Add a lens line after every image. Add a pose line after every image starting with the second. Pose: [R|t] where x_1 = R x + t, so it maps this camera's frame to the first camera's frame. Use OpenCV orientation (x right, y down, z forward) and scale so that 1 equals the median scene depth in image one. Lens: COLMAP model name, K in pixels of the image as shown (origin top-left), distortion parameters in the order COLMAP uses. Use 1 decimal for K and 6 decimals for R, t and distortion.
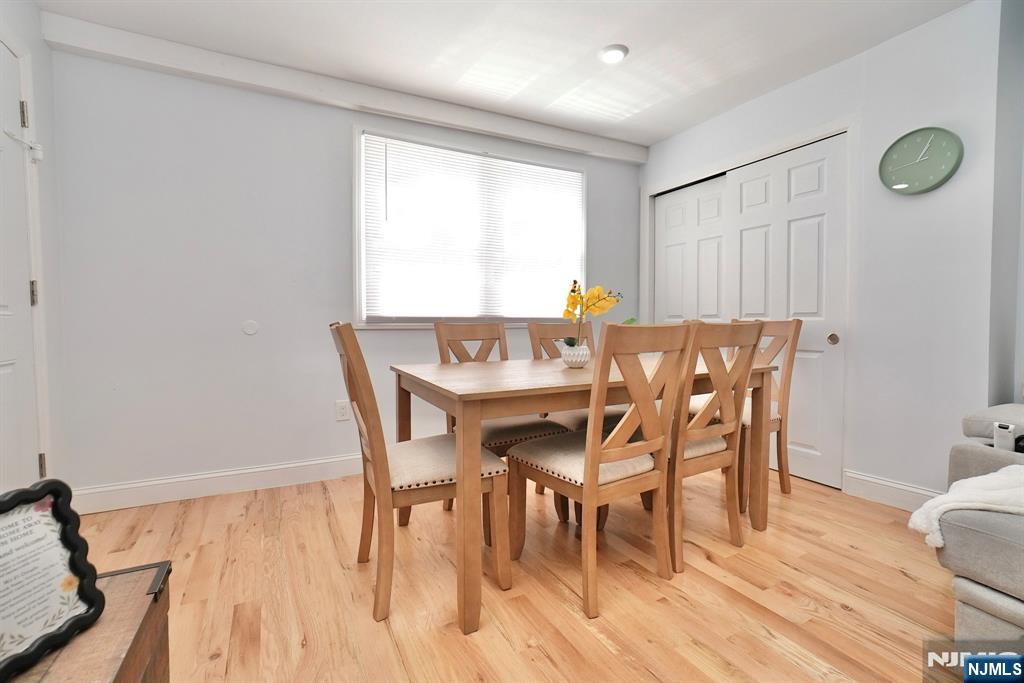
lens RADIAL K [[451.1, 0, 510.0], [0, 451.1, 335.2], [0, 0, 1]] dist [0.000864, 0.000244]
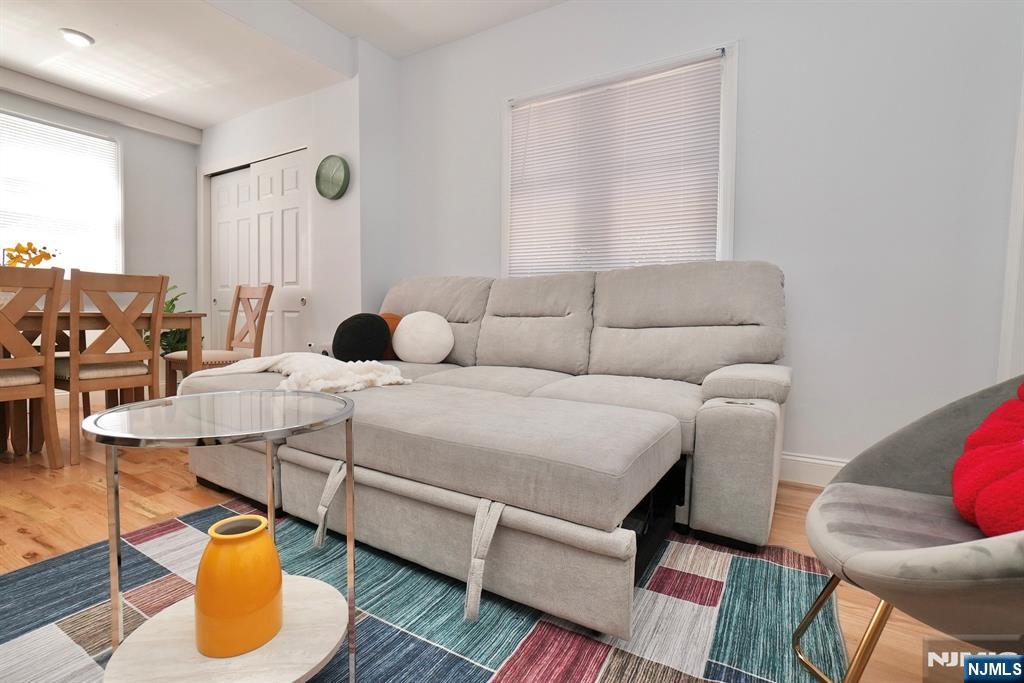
lens RADIAL K [[470.3, 0, 506.4], [0, 470.3, 347.8], [0, 0, 1]] dist [-0.012790, 0.001039]
pose [[0.861429, -0.016086, 0.507623, 0.551810], [-0.003648, 0.999277, 0.037856, 0.097128], [-0.507865, -0.034462, 0.860747, -0.559521]]
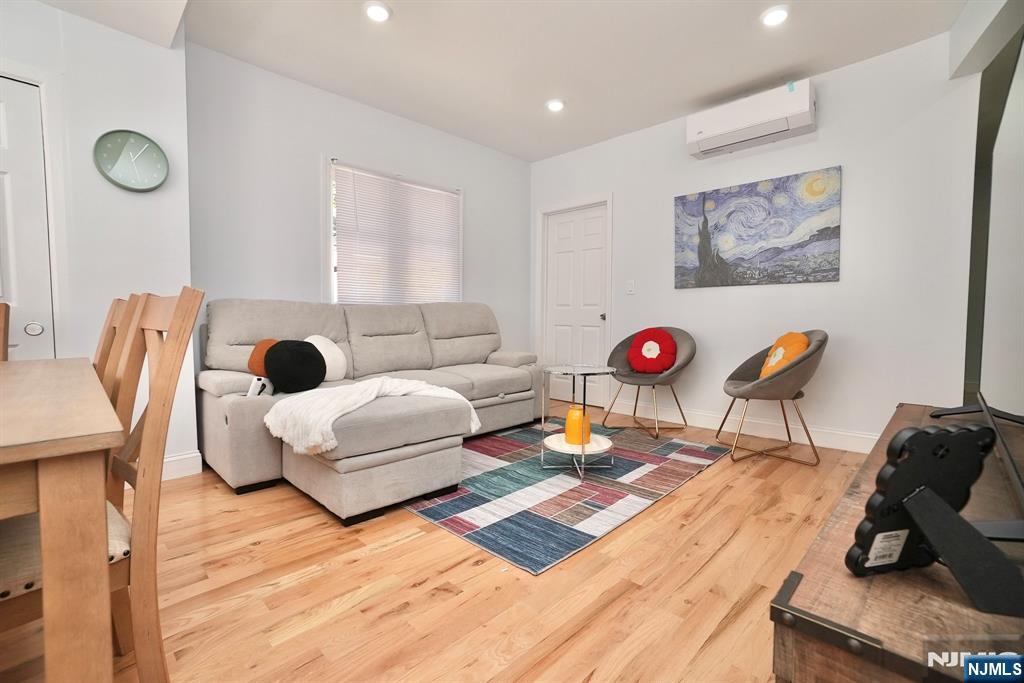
lens RADIAL K [[445.2, 0, 513.6], [0, 445.2, 341.2], [0, 0, 1]] dist [-0.018783, -0.000026]
pose [[-0.304202, -0.045612, 0.951515, -0.353461], [0.031494, 0.997825, 0.057900, 0.014247], [-0.952087, 0.047580, -0.302104, 0.434261]]
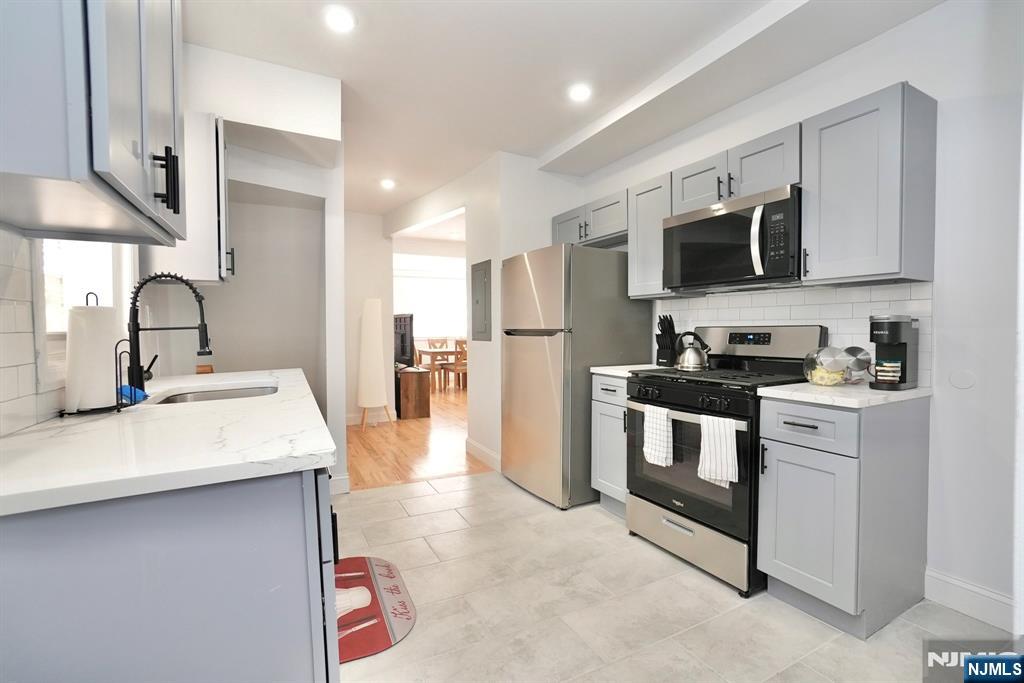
lens RADIAL K [[445.2, 0, 513.6], [0, 445.2, 341.2], [0, 0, 1]] dist [-0.018783, -0.000026]
pose [[0.999975, -0.002604, 0.006519, 0.559323], [0.002594, 0.999996, 0.001498, -0.011468], [-0.006523, -0.001481, 0.999978, -2.932235]]
